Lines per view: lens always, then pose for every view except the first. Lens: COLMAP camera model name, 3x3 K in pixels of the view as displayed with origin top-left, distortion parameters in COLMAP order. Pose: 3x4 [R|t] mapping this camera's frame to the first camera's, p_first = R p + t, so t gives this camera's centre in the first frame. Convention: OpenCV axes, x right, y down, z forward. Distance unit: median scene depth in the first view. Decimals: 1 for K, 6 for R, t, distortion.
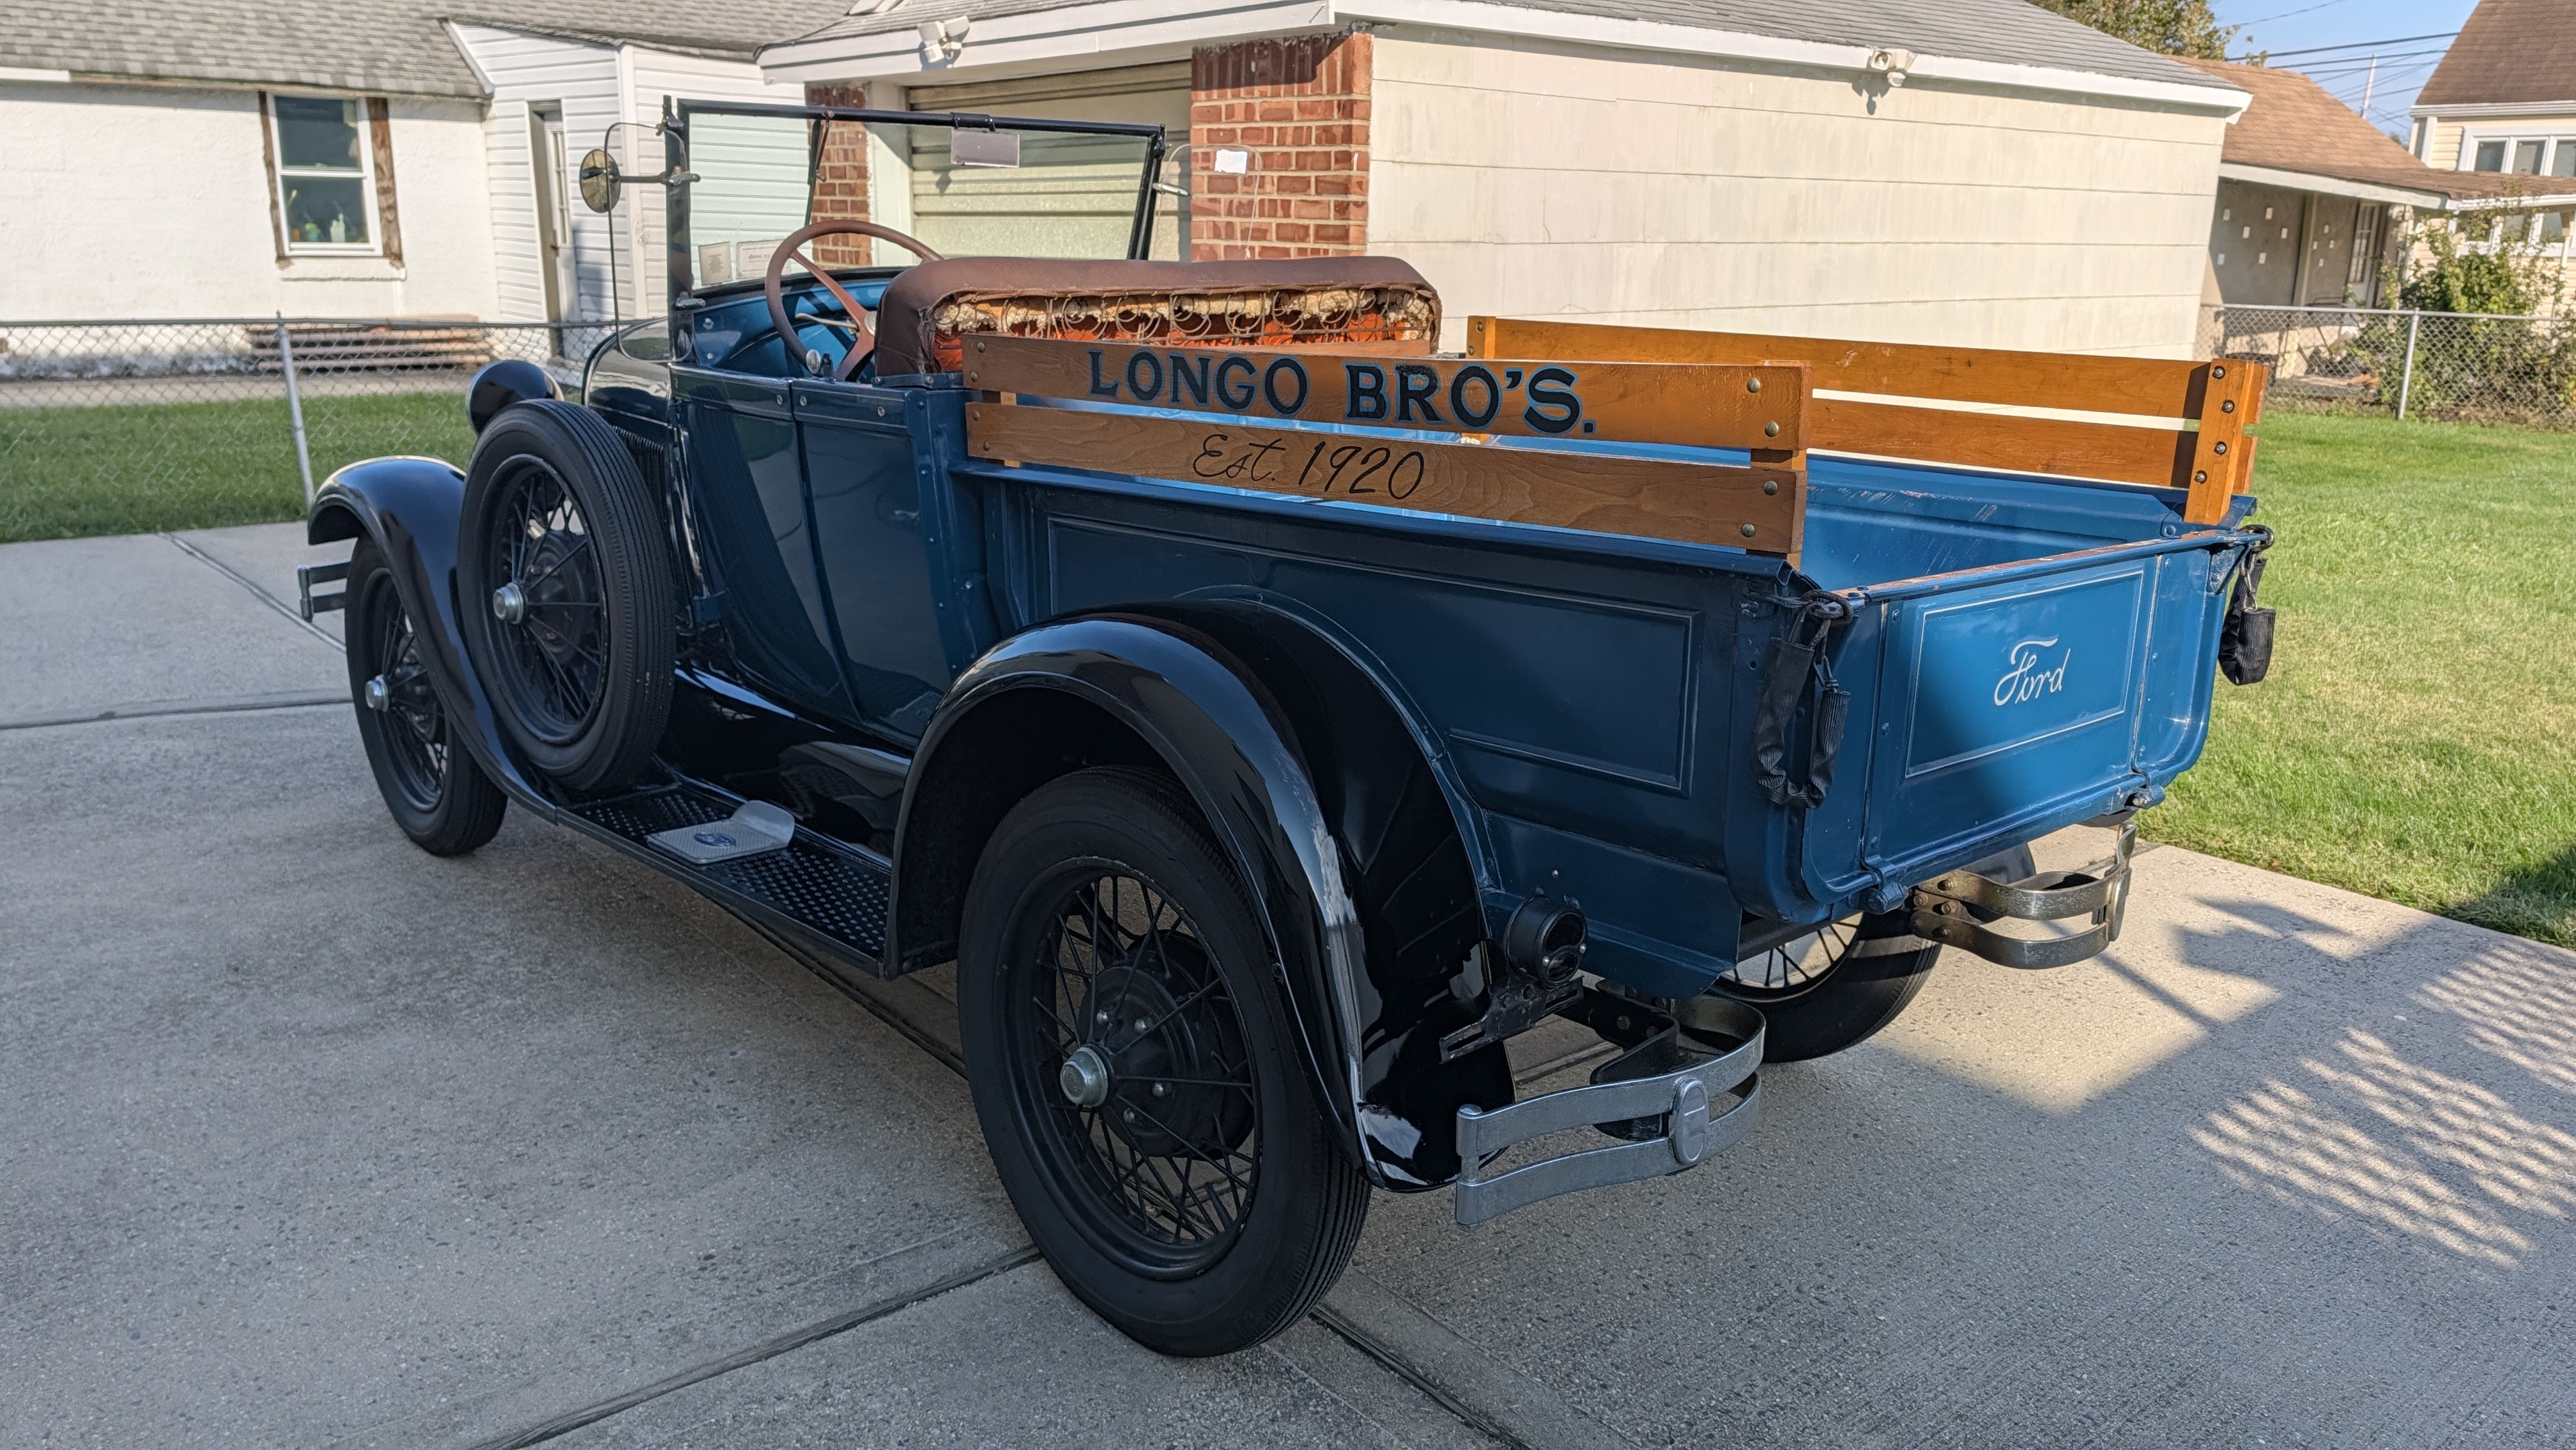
lens RADIAL K [[1884.5, 0, 1304.5], [0, 1884.5, 717.6], [0, 0, 1]] dist [0.018410, -0.009557]
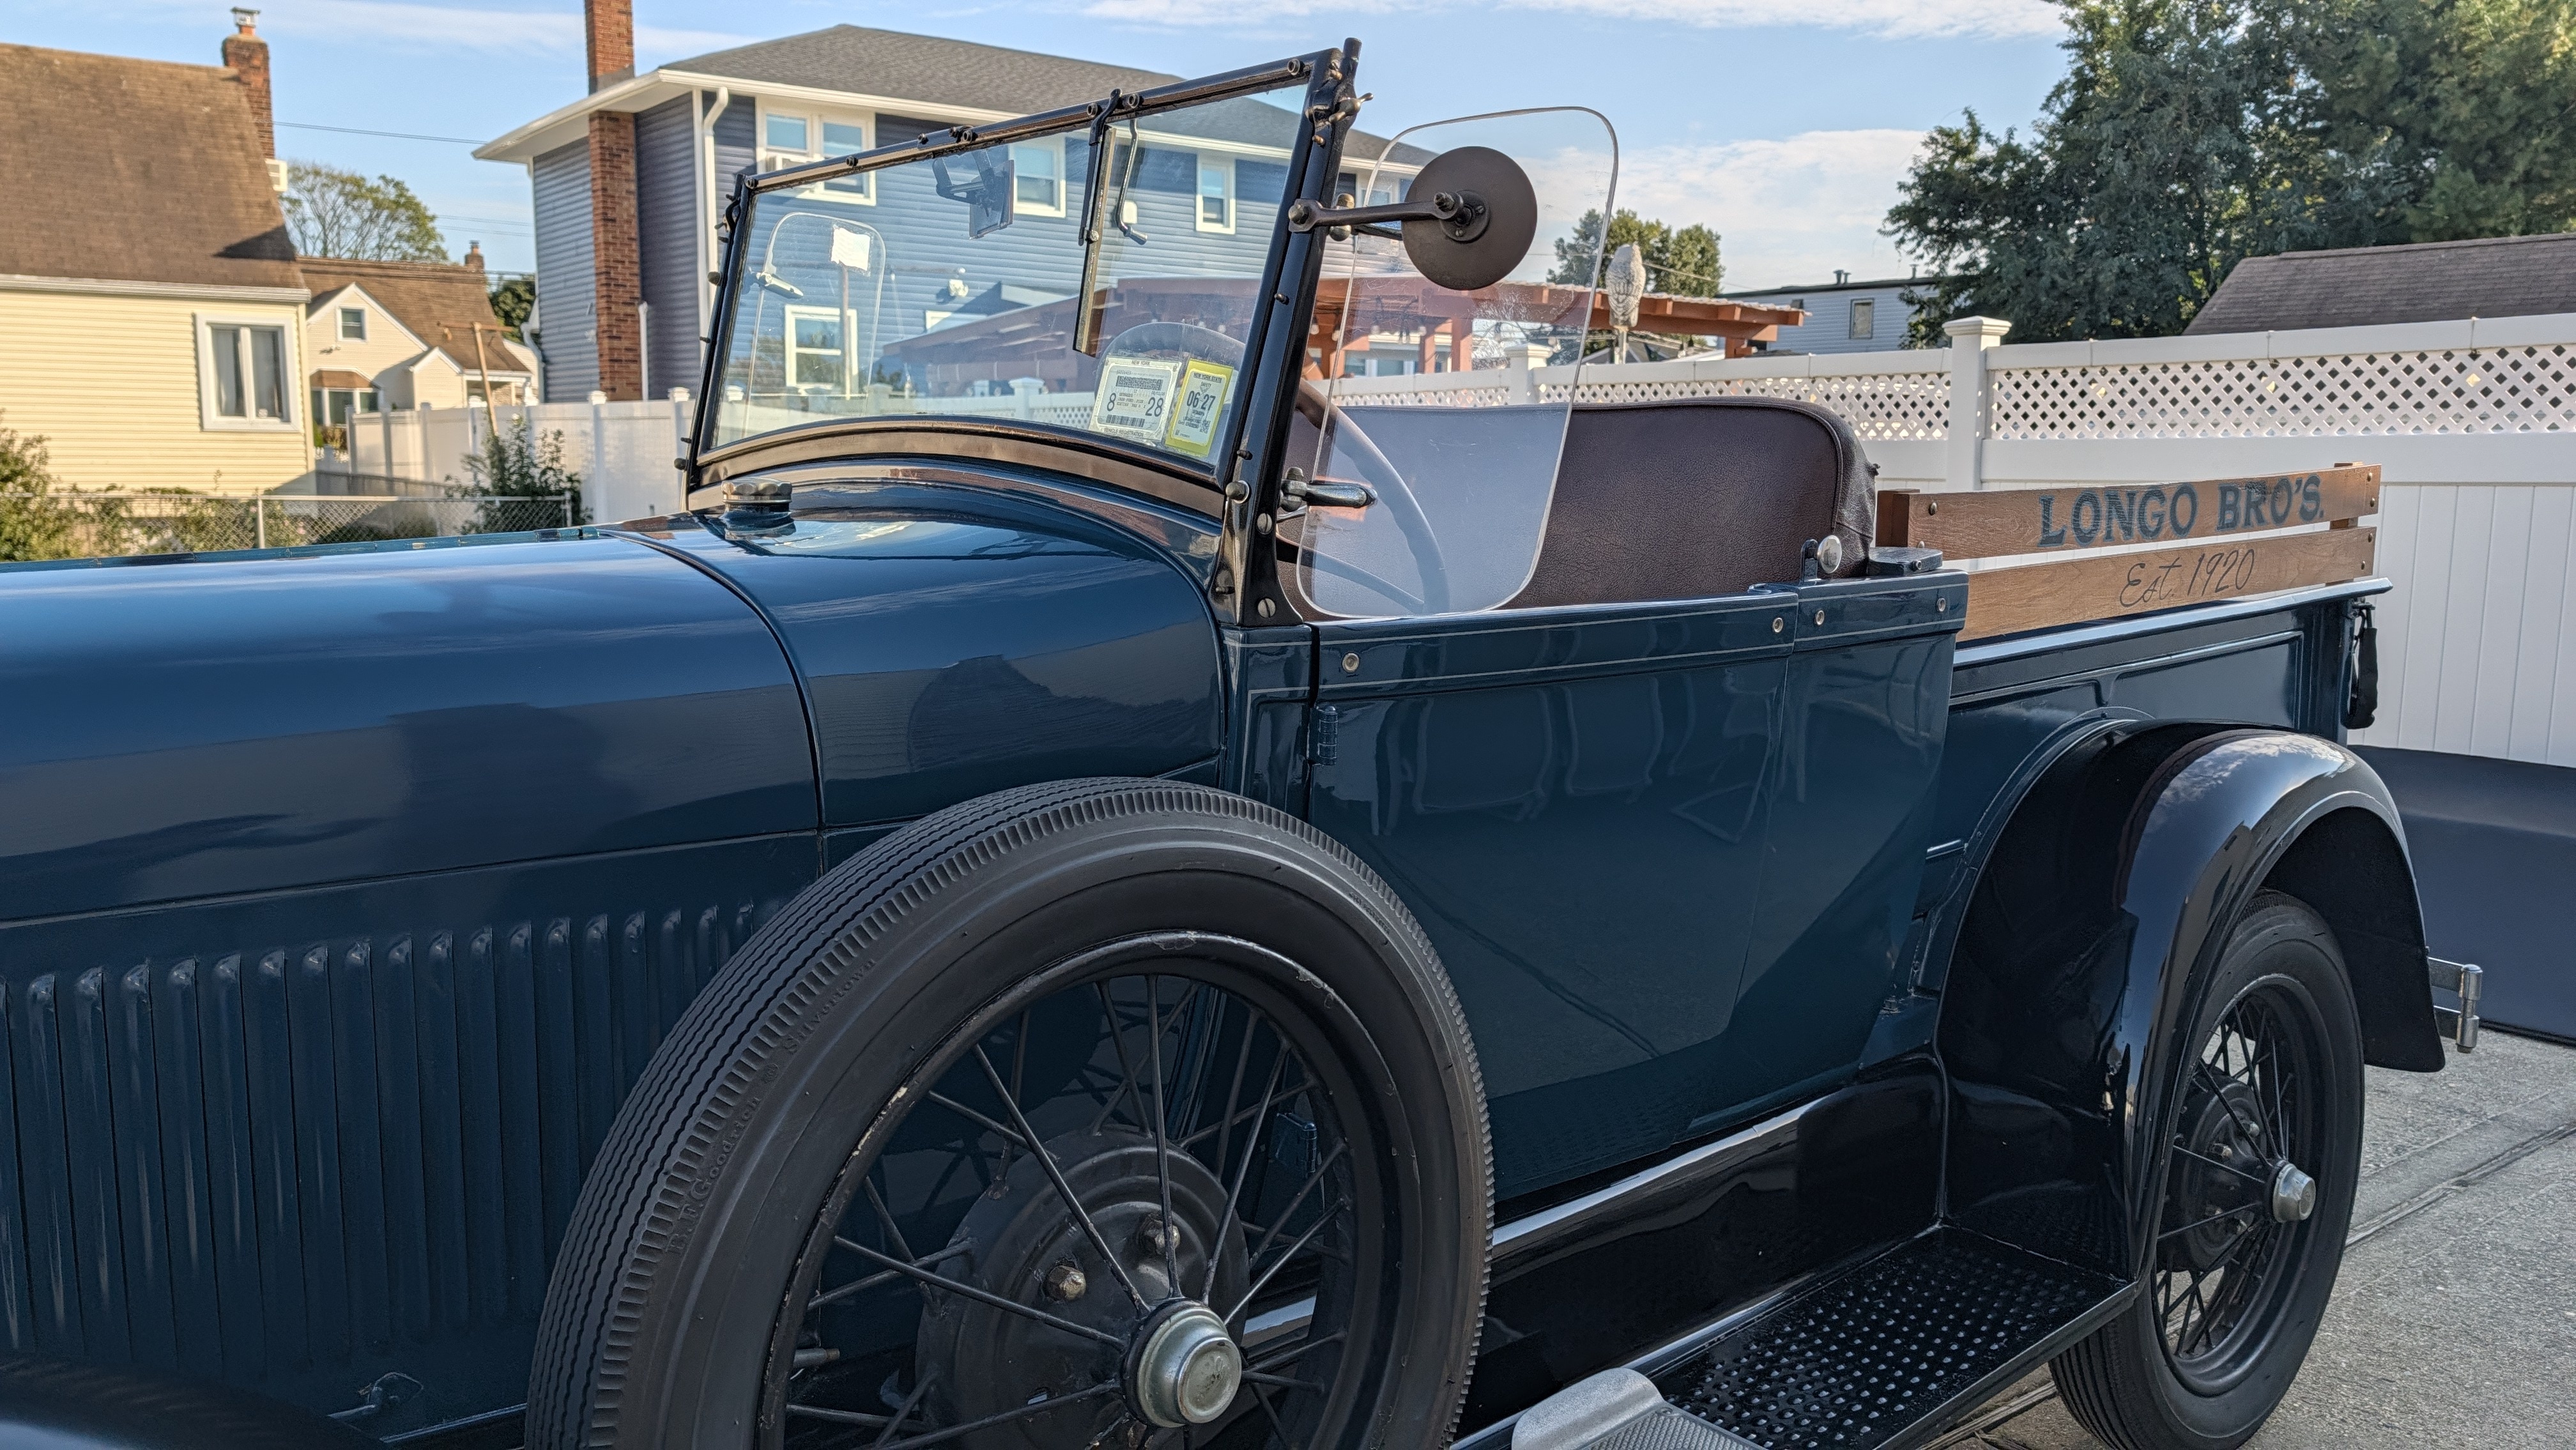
lens RADIAL K [[1879.9, 0, 1297.3], [0, 1879.9, 711.4], [0, 0, 1]] dist [0.026964, -0.022313]
pose [[0.040773, -0.152232, 0.987503, -0.480668], [0.240573, 0.960746, 0.138174, -0.142092], [-0.969774, 0.231933, 0.075796, 0.601558]]
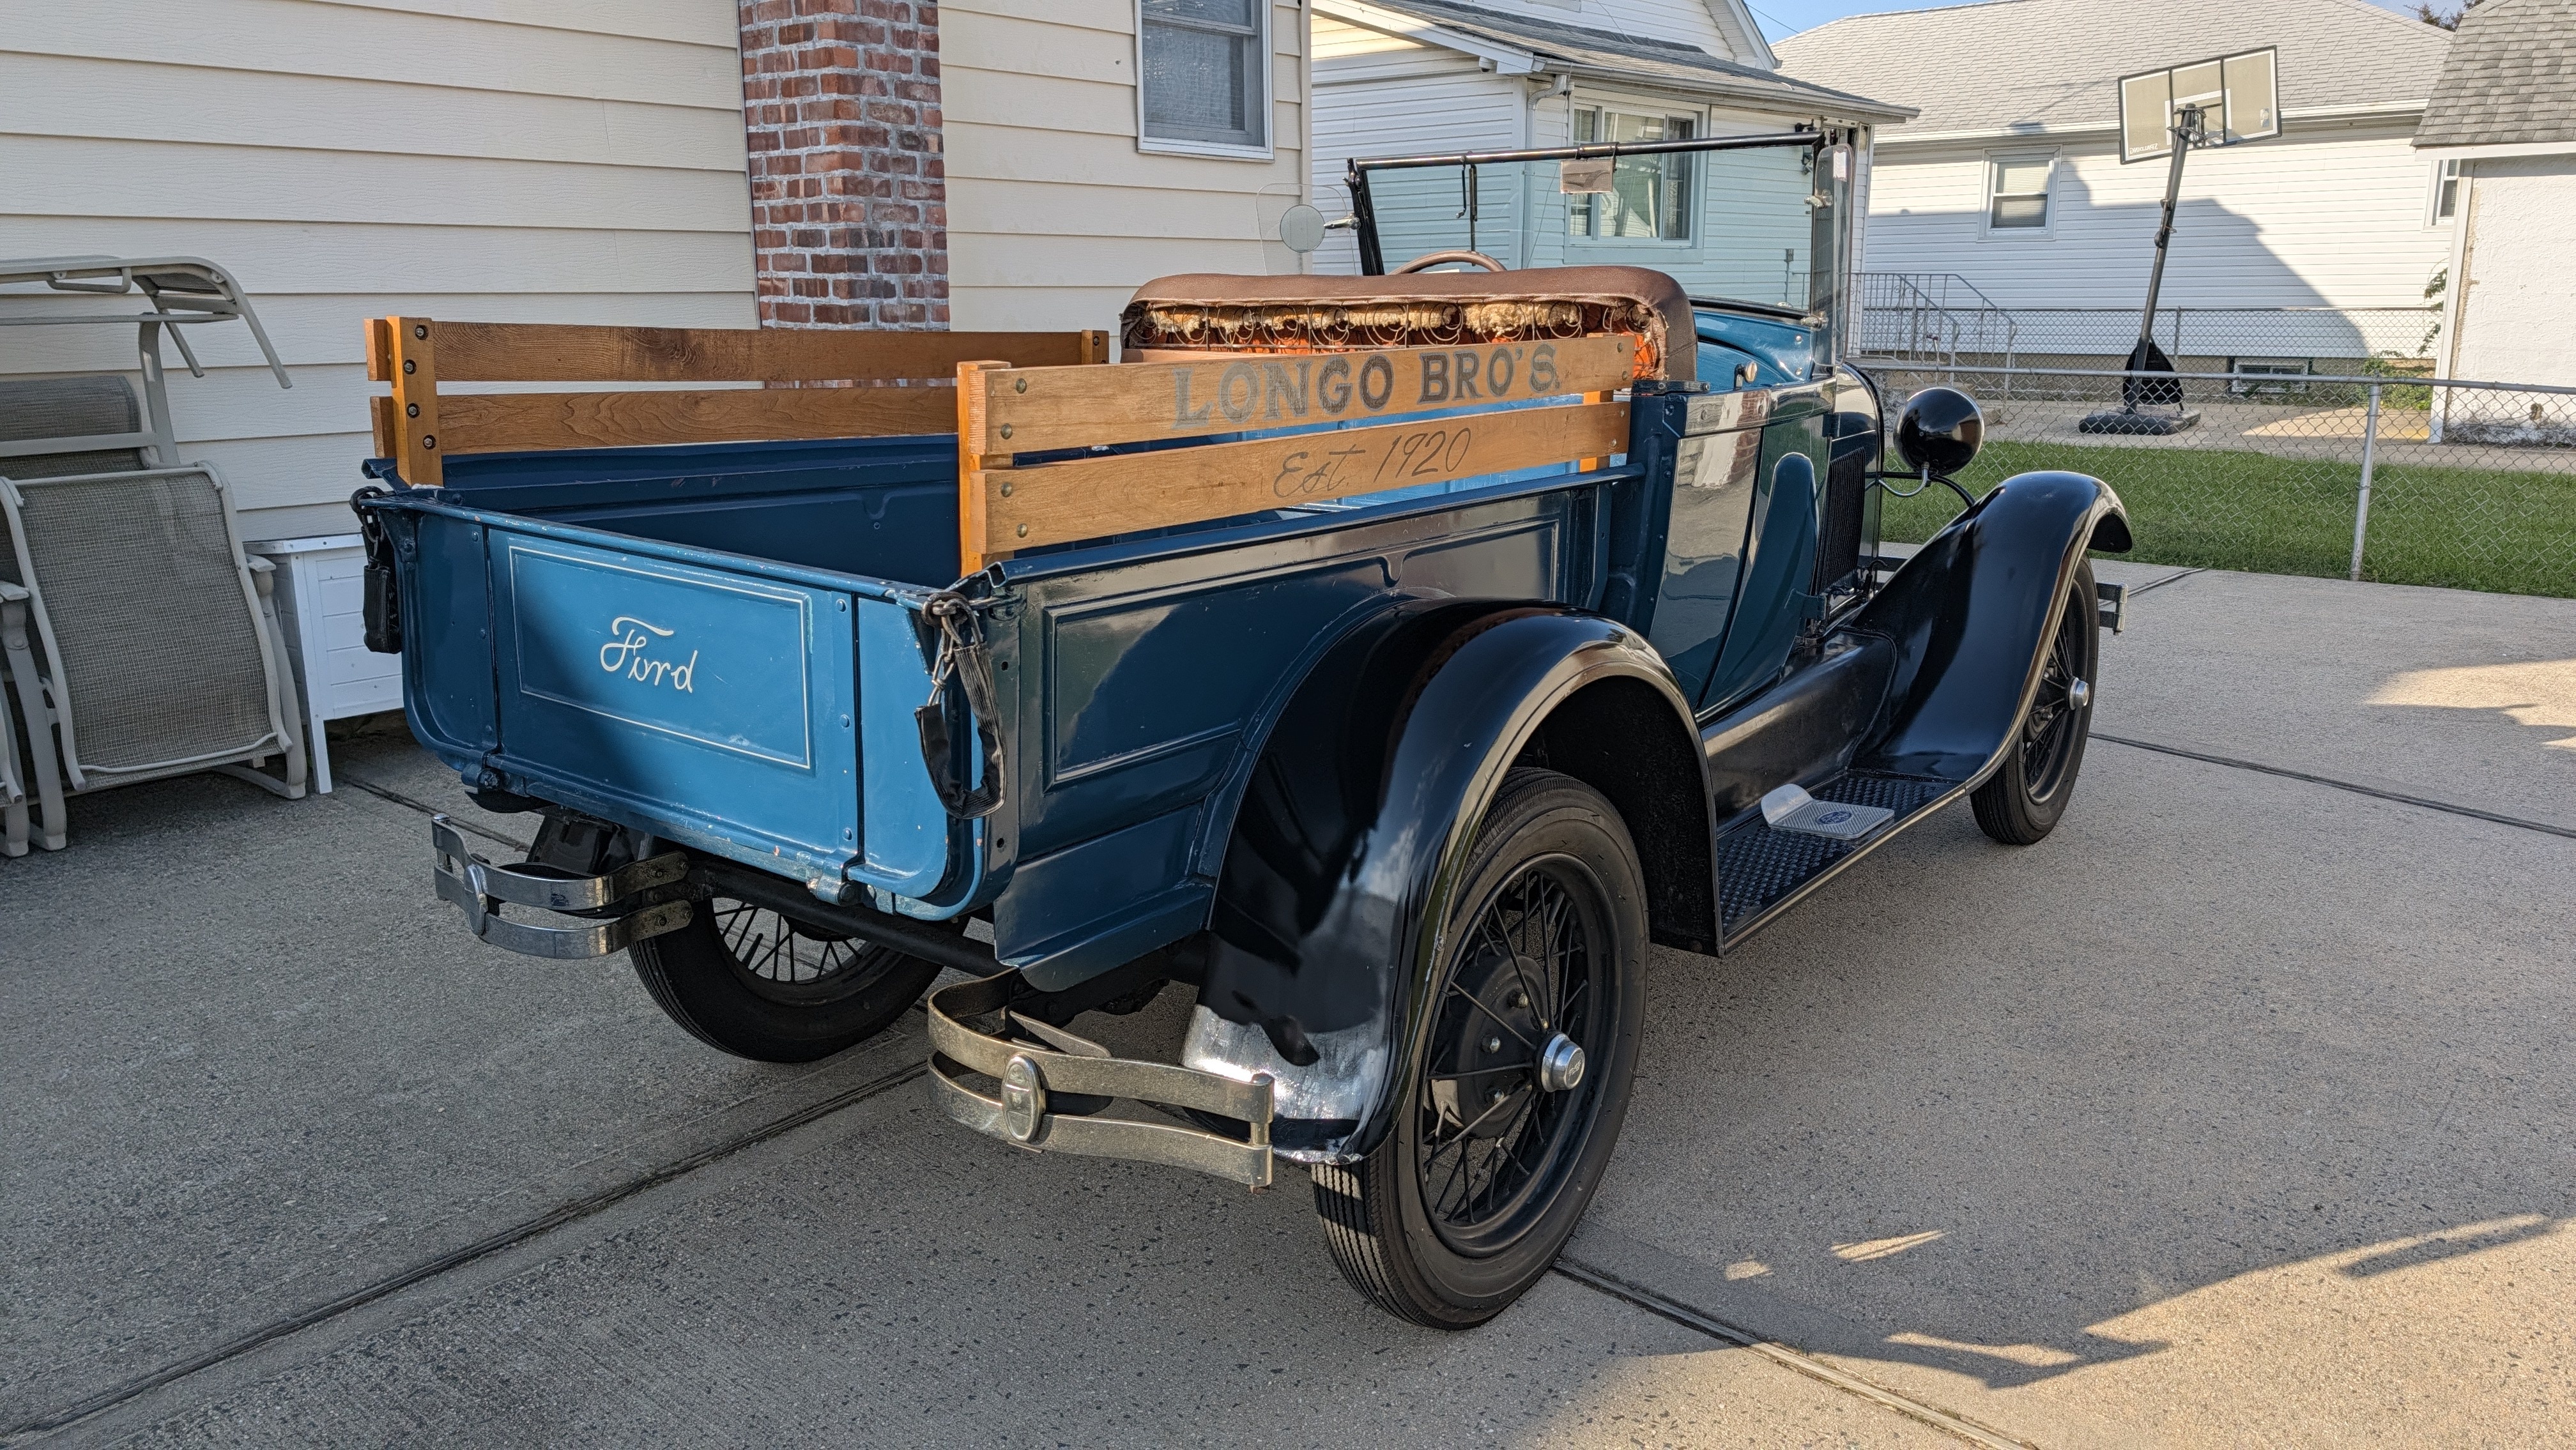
lens RADIAL K [[1856.7, 0, 1290.1], [0, 1856.7, 698.1], [0, 0, 1]] dist [0.011748, -0.001669]
pose [[0.170235, 0.193631, -0.966192, 0.561678], [-0.241626, 0.958773, 0.149572, -0.092716], [0.955320, 0.207995, 0.210003, 0.456114]]
